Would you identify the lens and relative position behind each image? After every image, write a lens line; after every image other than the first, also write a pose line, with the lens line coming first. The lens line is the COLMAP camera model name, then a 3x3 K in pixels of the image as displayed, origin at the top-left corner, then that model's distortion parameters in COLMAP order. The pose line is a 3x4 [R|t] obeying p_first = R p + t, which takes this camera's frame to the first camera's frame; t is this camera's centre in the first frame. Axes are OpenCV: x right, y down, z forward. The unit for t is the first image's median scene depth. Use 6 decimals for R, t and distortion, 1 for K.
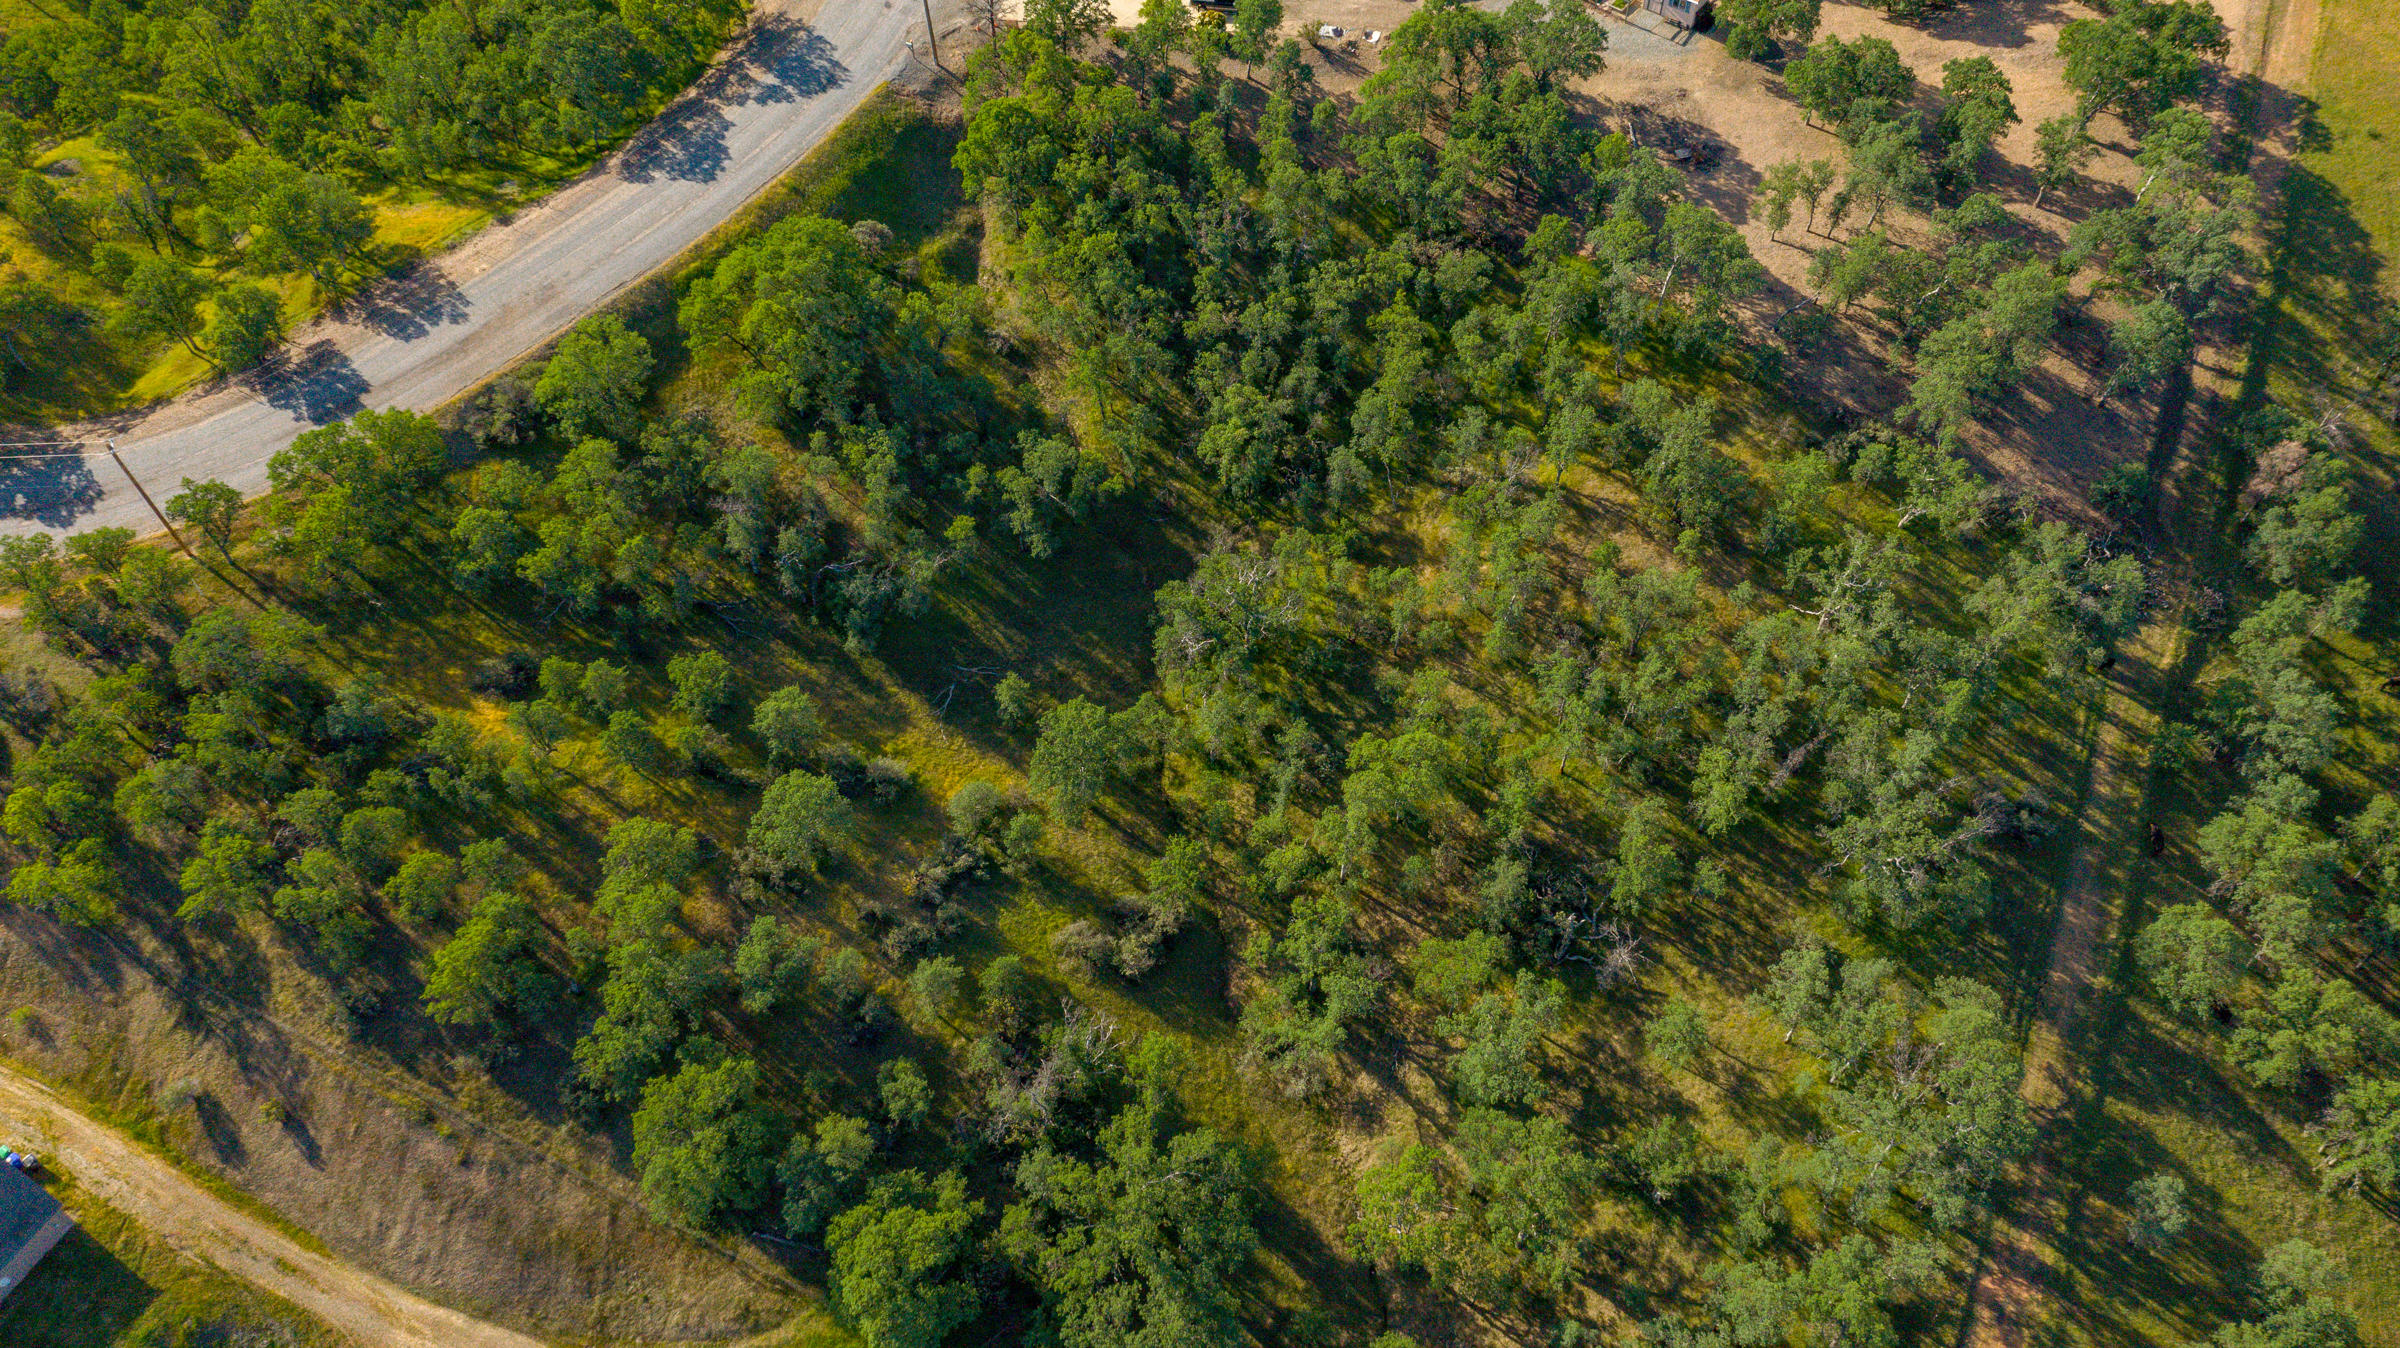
lens RADIAL K [[1850.4, 0, 1202.2], [0, 1850.4, 677.9], [0, 0, 1]] dist [0.279500, -0.365323]
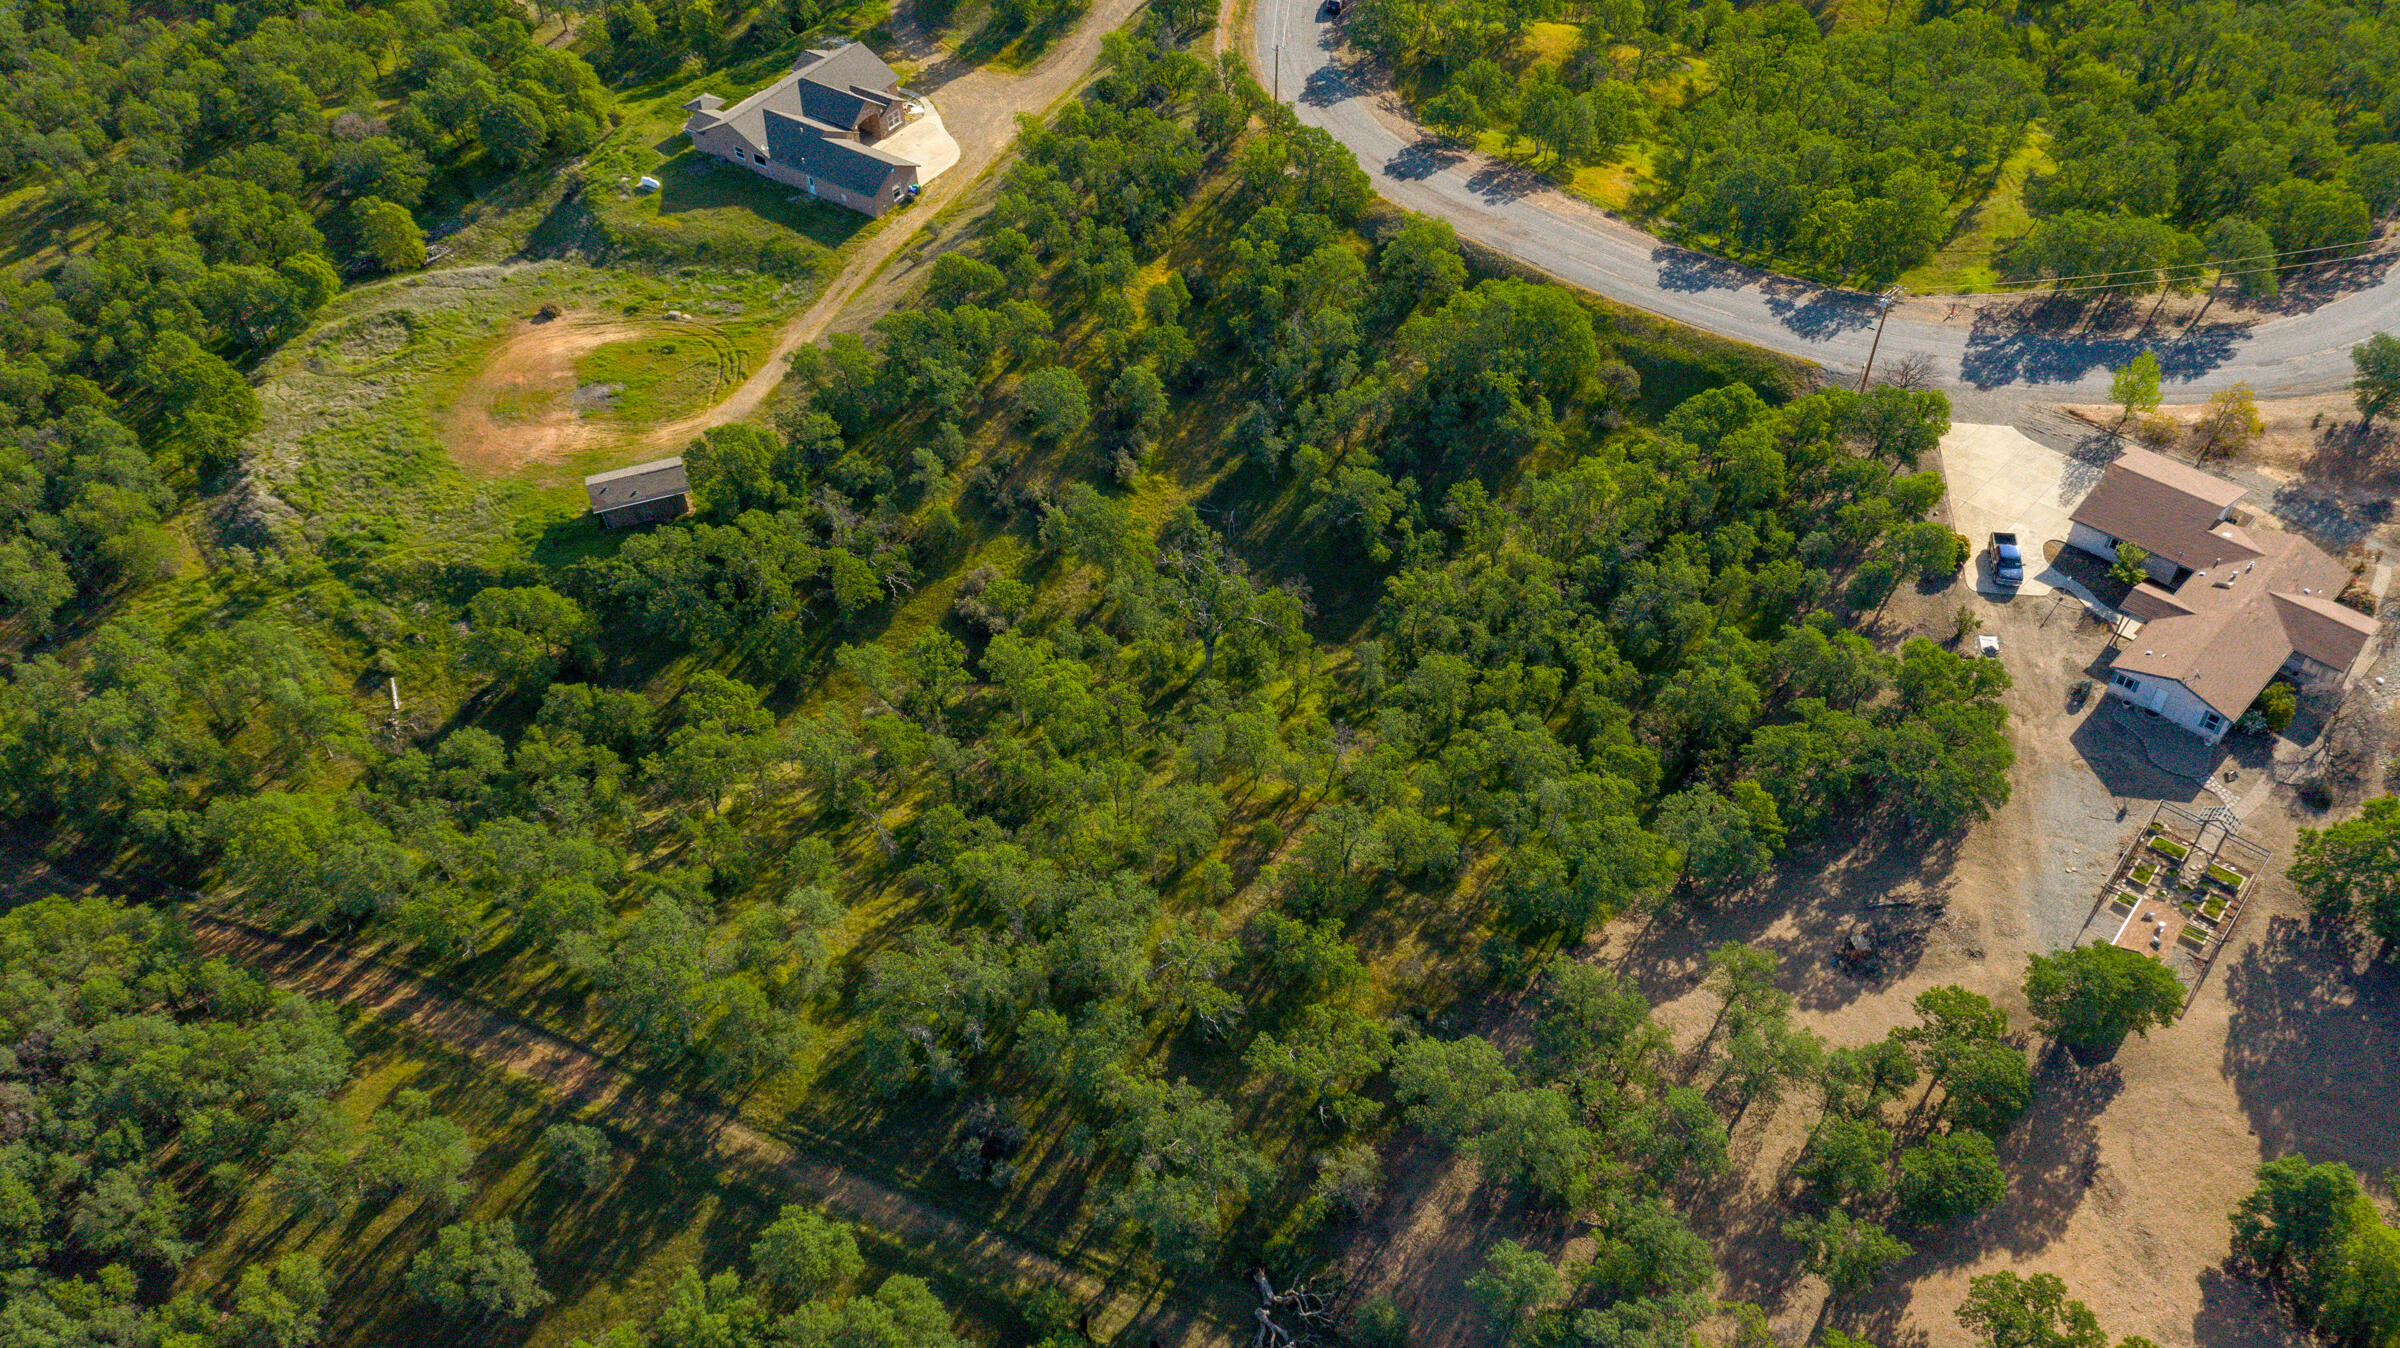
lens RADIAL K [[1850.4, 0, 1202.2], [0, 1850.4, 677.9], [0, 0, 1]] dist [0.279500, -0.365323]
pose [[-0.024687, 0.724814, -0.688502, 0.841696], [-0.802275, 0.396539, 0.446219, -0.518299], [0.596443, 0.563384, 0.571711, 0.311475]]
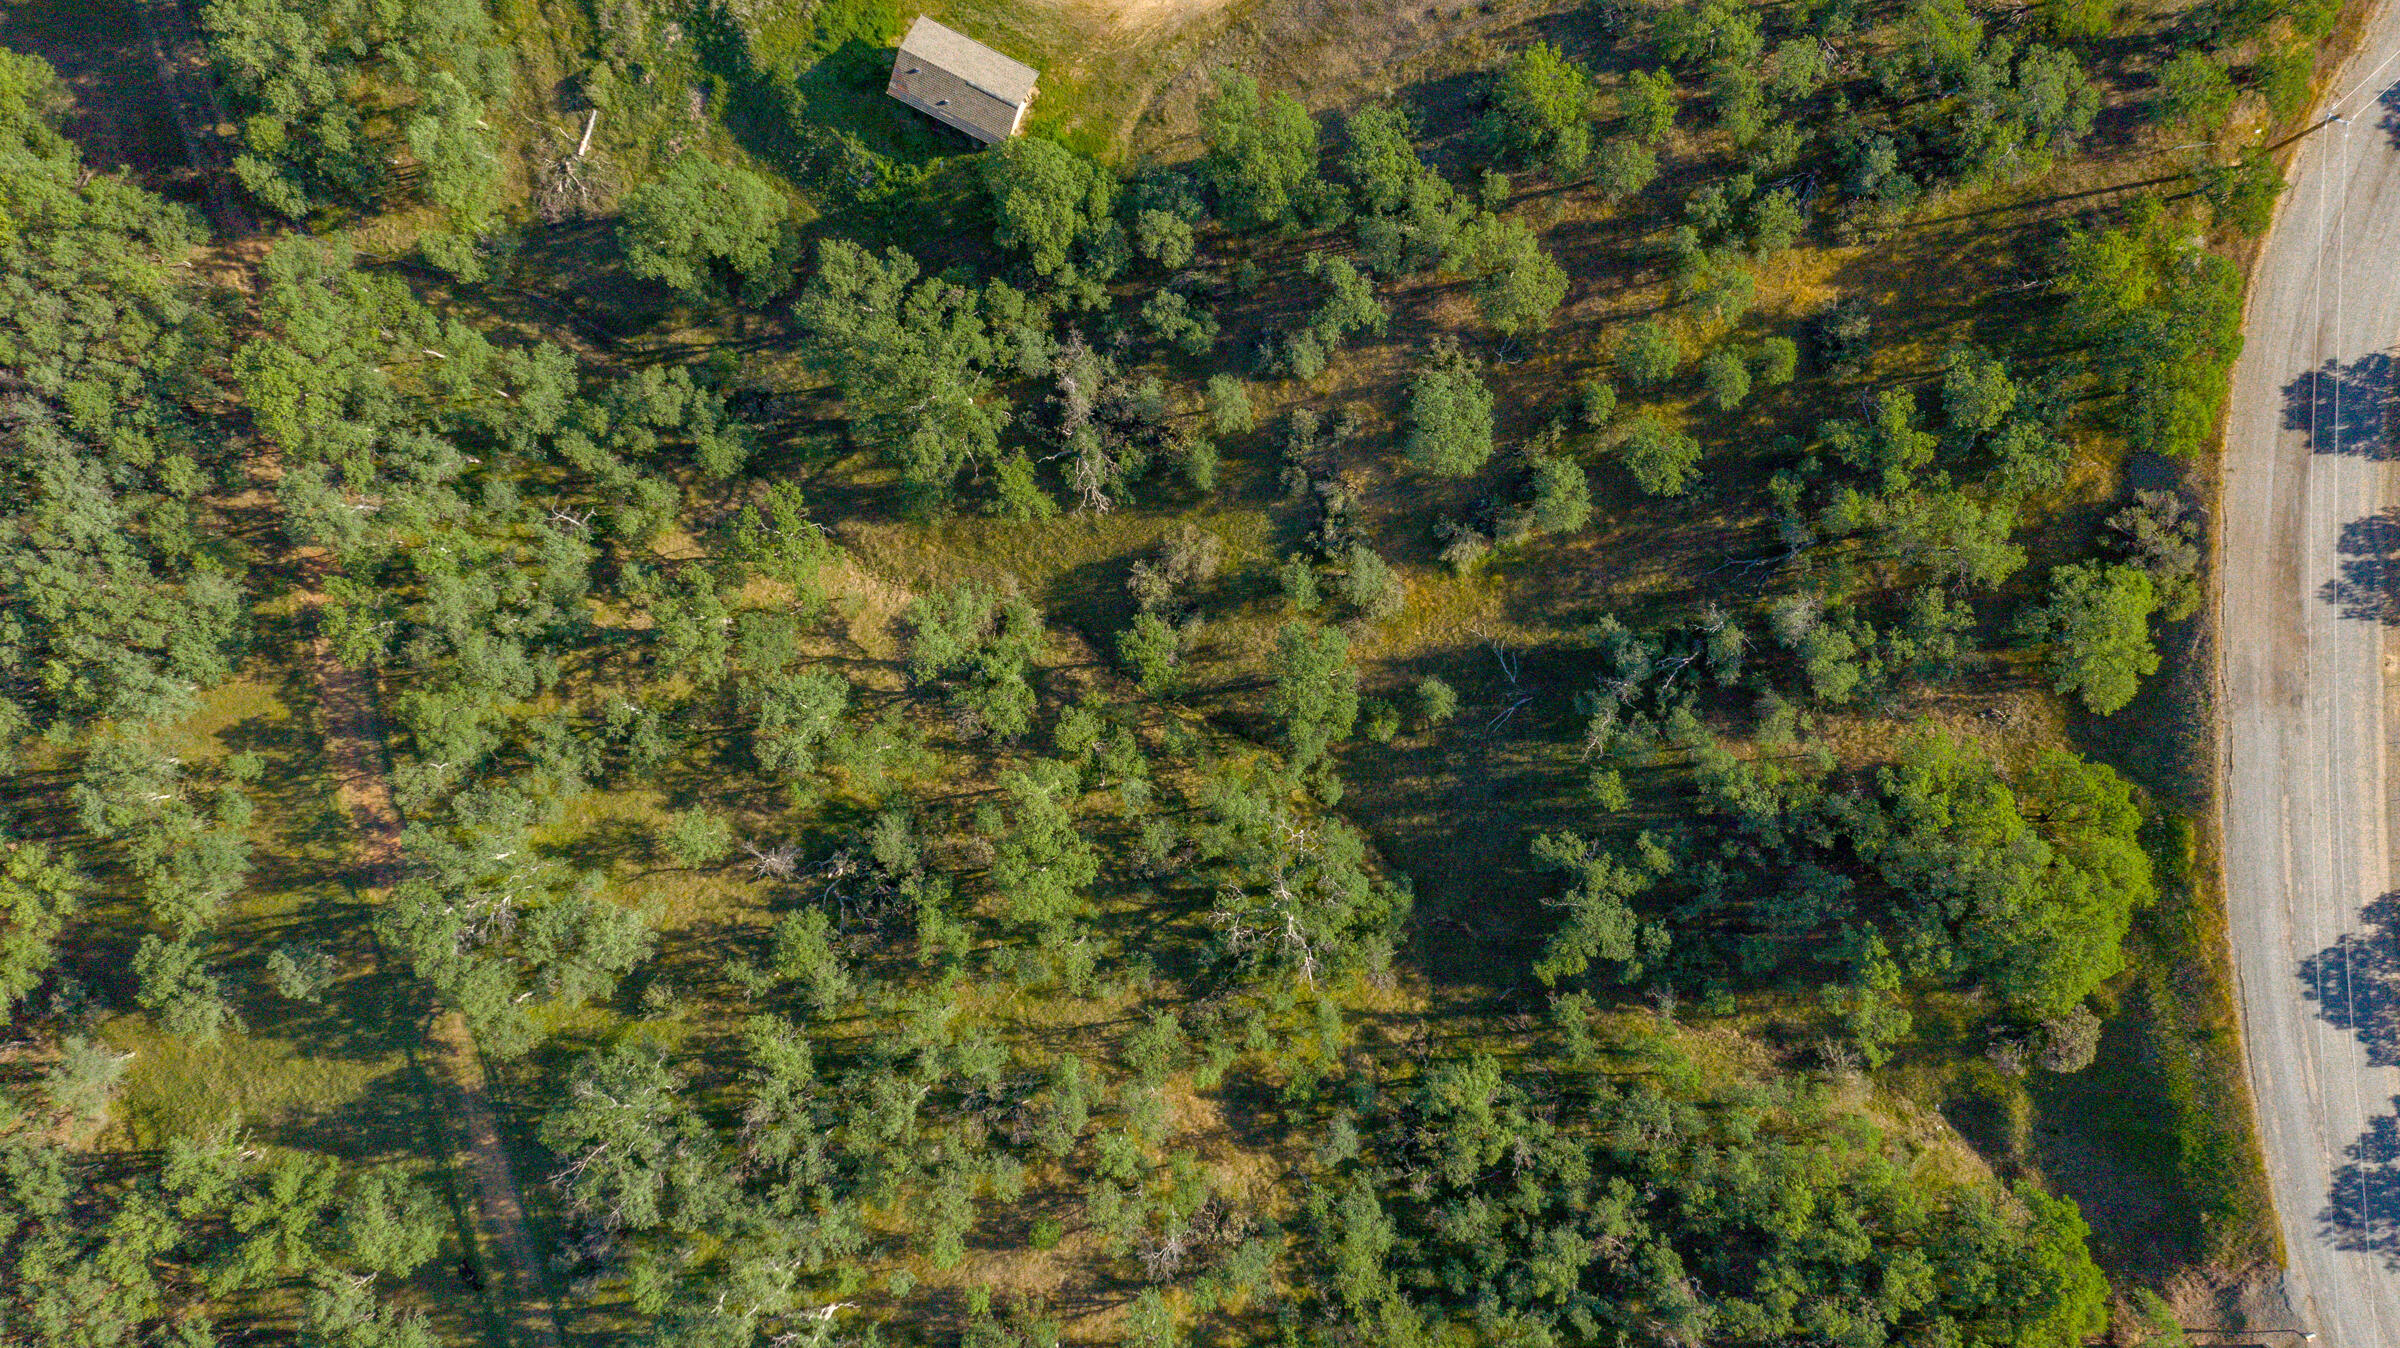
lens RADIAL K [[1850.4, 0, 1202.2], [0, 1850.4, 677.9], [0, 0, 1]] dist [0.279500, -0.365323]
pose [[-0.731639, 0.679620, 0.053117, -0.069969], [-0.519807, -0.606607, 0.601522, -0.472633], [0.441028, 0.412486, 0.797088, 0.184265]]
